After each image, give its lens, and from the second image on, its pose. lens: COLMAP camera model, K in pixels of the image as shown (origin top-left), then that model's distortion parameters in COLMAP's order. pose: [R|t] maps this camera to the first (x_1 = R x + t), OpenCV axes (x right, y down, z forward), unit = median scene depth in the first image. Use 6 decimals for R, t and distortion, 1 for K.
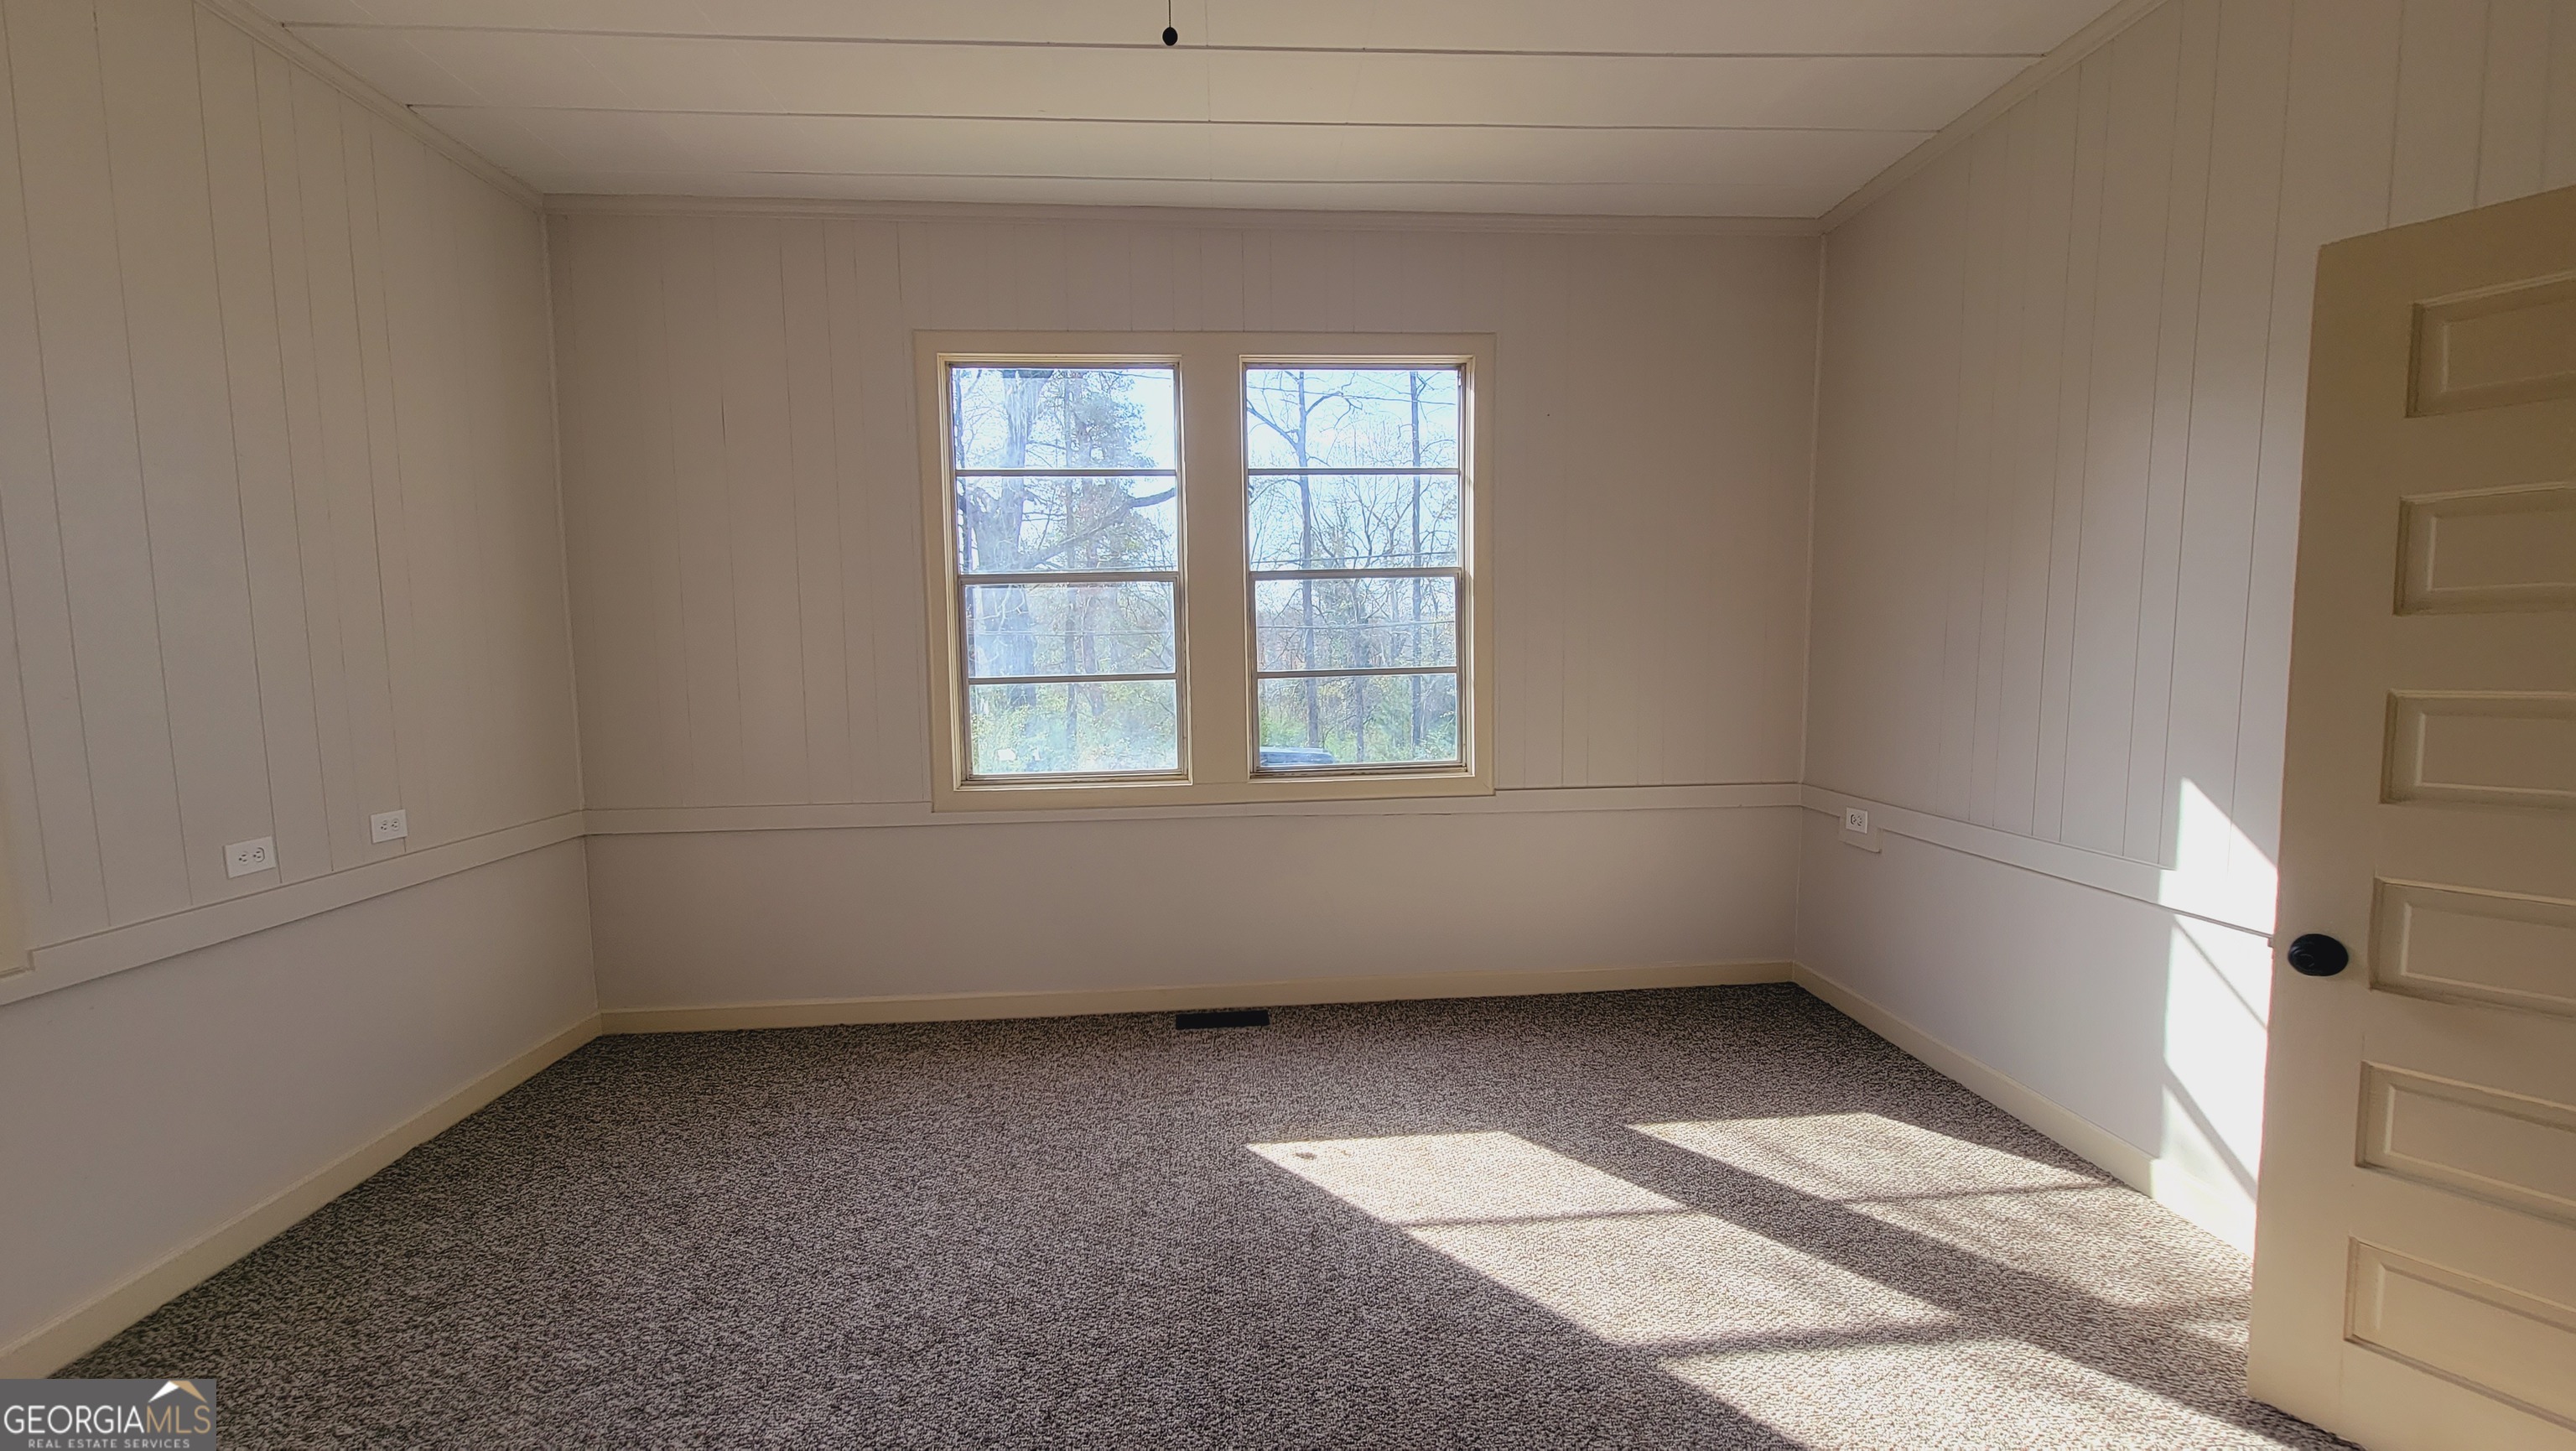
lens RADIAL K [[1046.6, 0, 1292.3], [0, 1046.6, 734.6], [0, 0, 1]] dist [-0.001778, 0.000460]
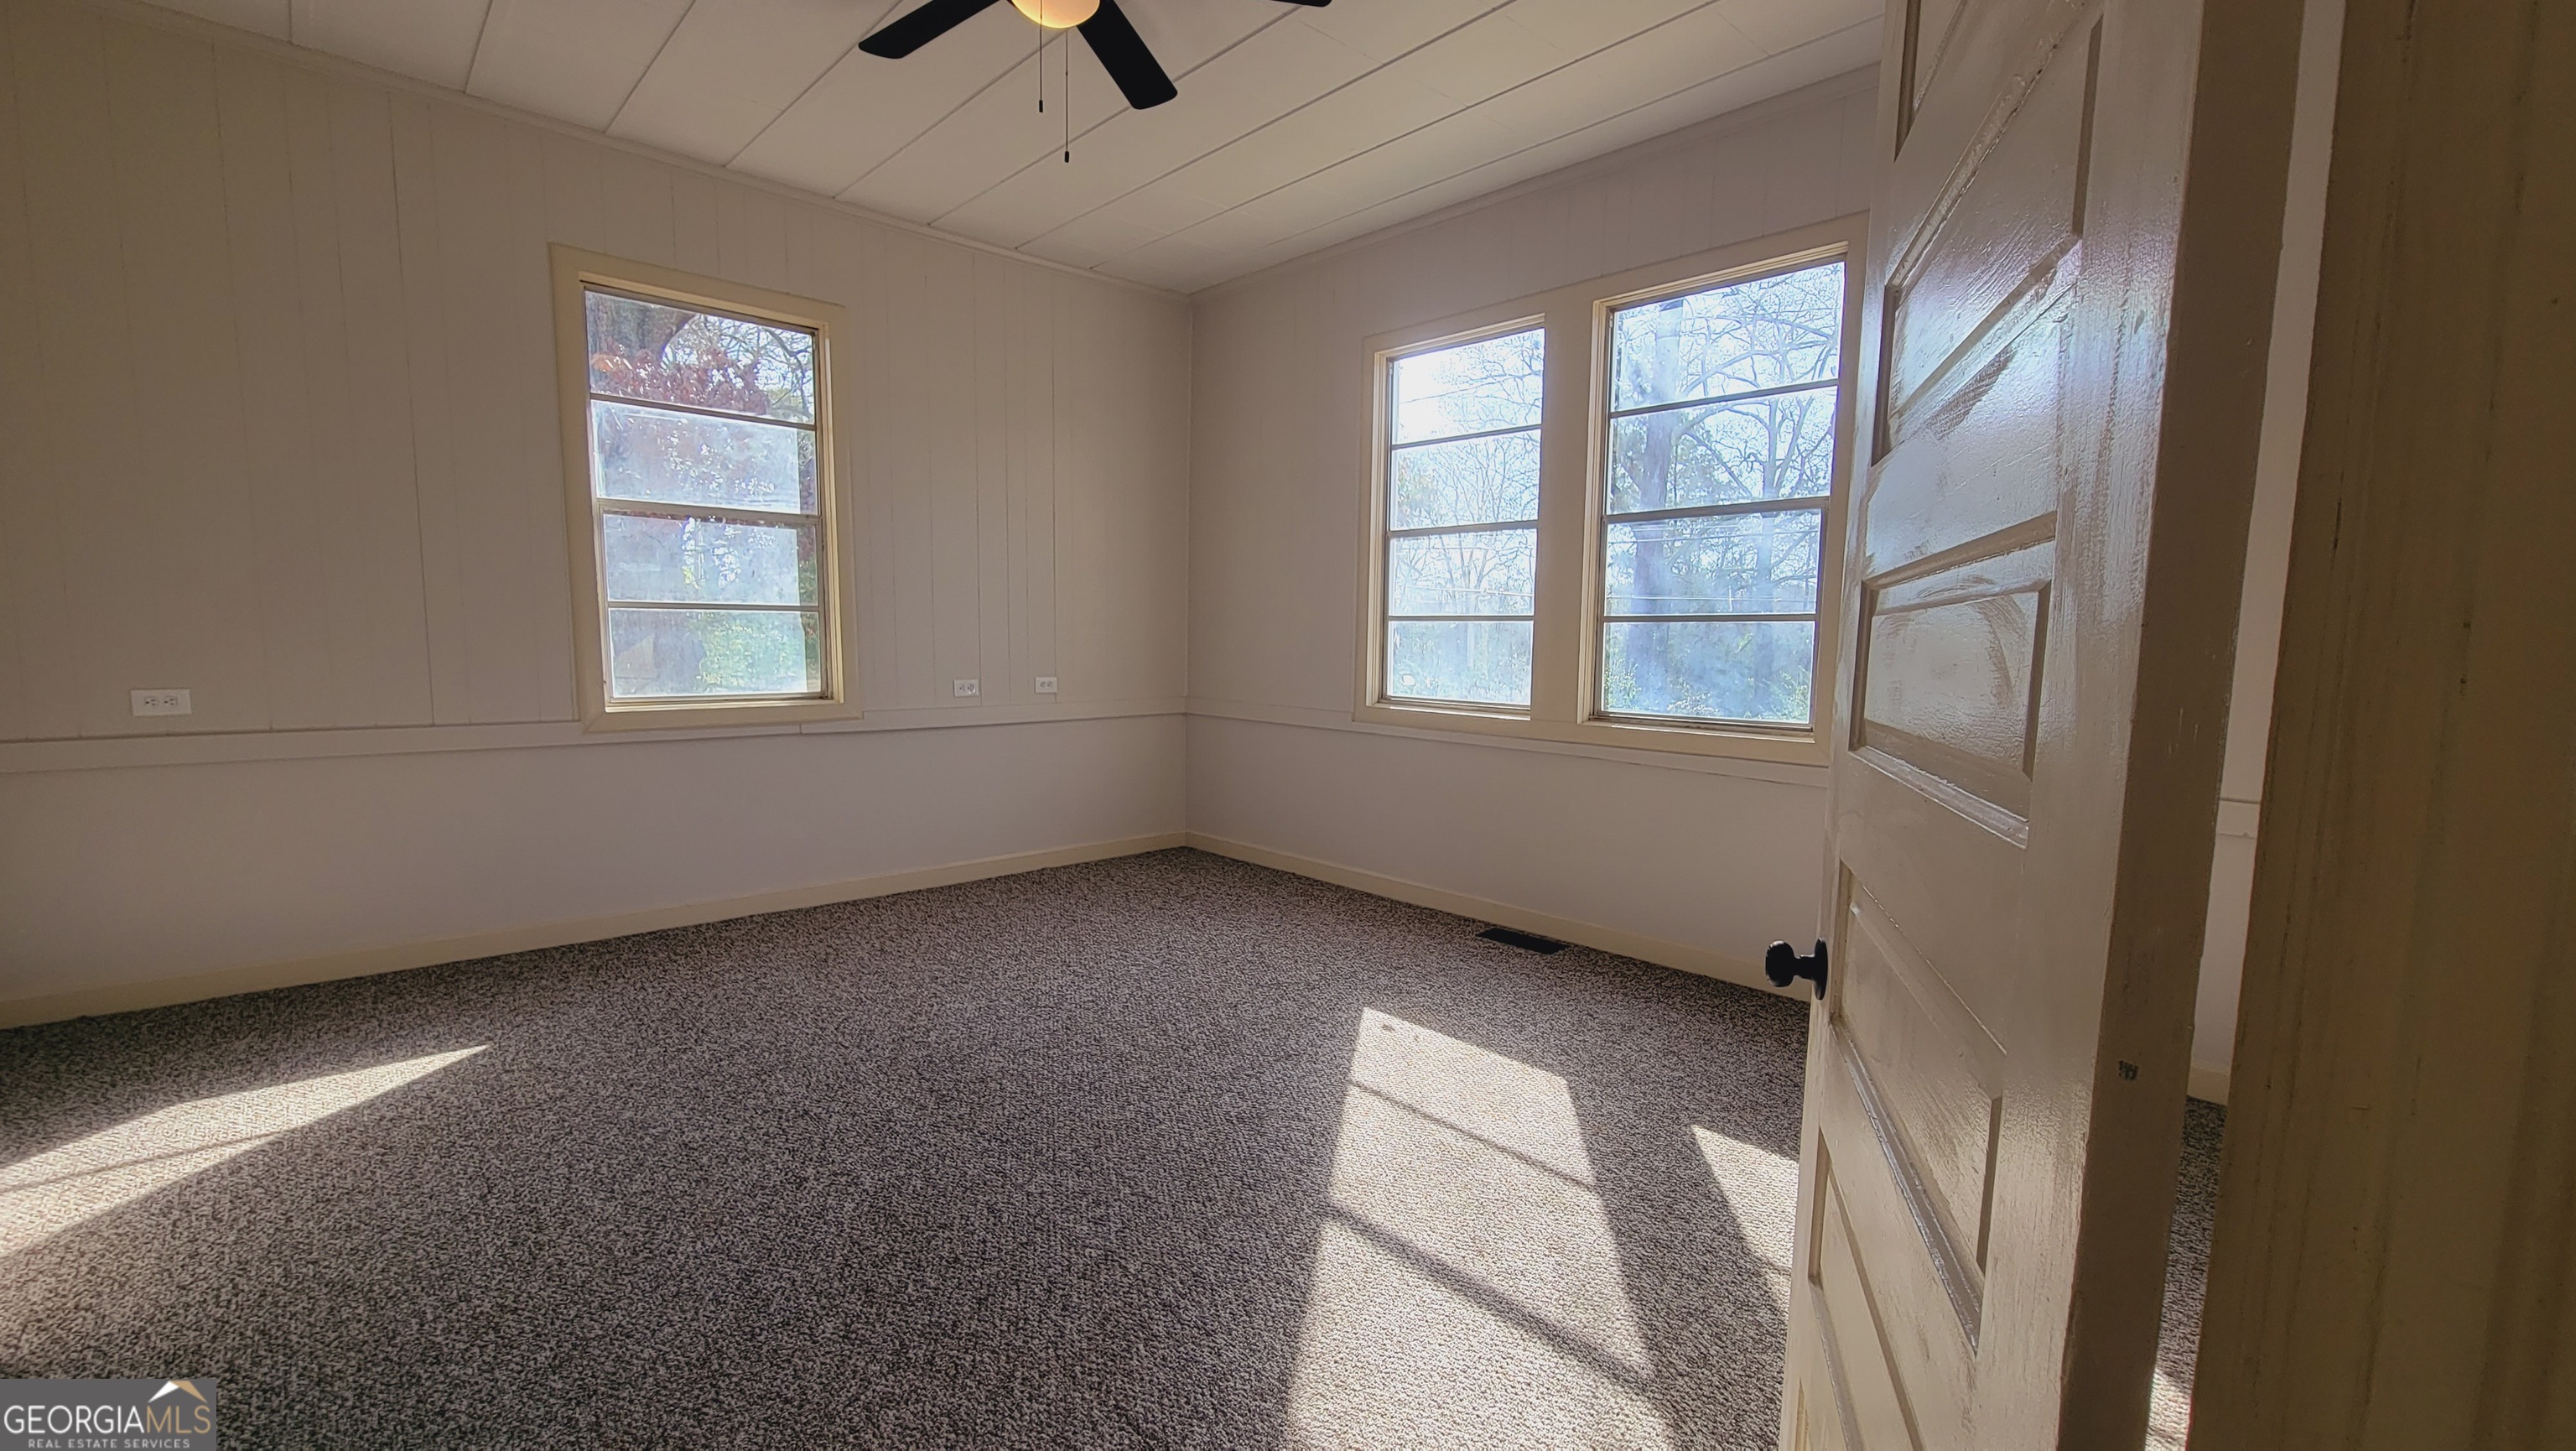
lens RADIAL K [[1046.6, 0, 1302.4], [0, 1046.6, 732.3], [0, 0, 1]] dist [-0.001778, 0.000460]
pose [[0.639797, 0.101030, -0.761875, 0.595189], [-0.087278, 0.994460, 0.058580, 0.019802], [0.763572, 0.029015, 0.645070, 0.142071]]
